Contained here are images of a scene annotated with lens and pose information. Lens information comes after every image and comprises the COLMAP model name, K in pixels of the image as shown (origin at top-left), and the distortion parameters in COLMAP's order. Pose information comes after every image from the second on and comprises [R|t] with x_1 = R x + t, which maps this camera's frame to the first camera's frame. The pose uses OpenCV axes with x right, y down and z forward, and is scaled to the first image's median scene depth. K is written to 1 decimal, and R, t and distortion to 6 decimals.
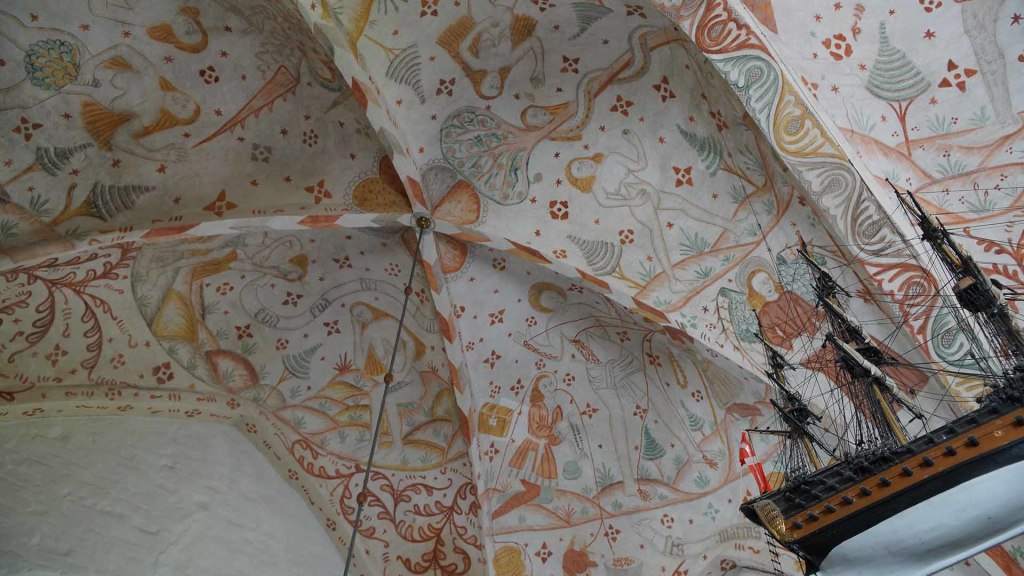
lens RADIAL K [[680.9, 0, 515.8], [0, 680.9, 296.8], [0, 0, 1]] dist [-0.026508, 0.017889]
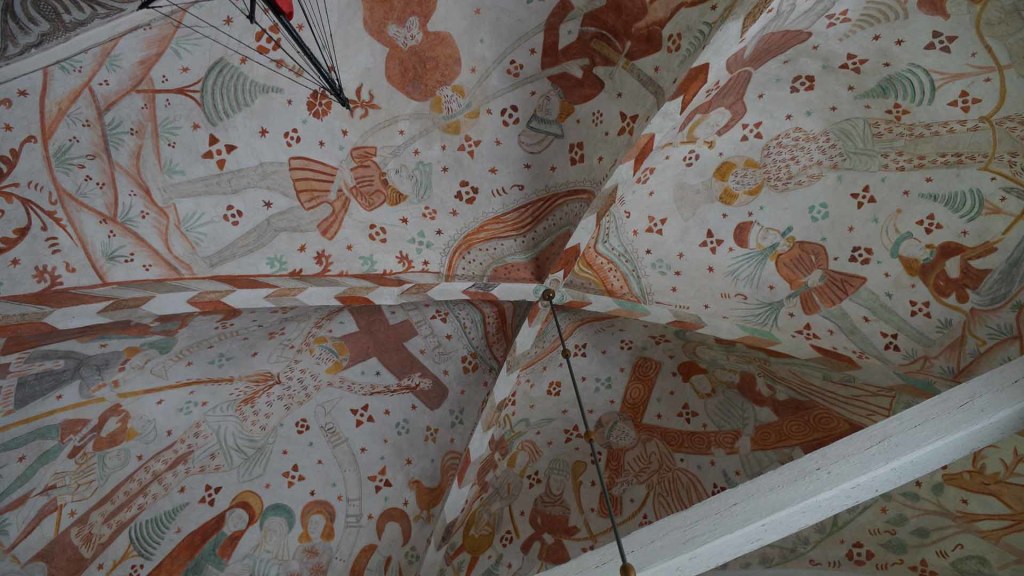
lens RADIAL K [[681.7, 0, 515.0], [0, 681.7, 297.3], [0, 0, 1]] dist [-0.024788, 0.018796]
pose [[-0.337995, 0.861883, 0.378045, 0.241047], [-0.677194, 0.056232, -0.733652, 0.085449], [-0.653580, -0.503980, 0.564656, 0.047665]]
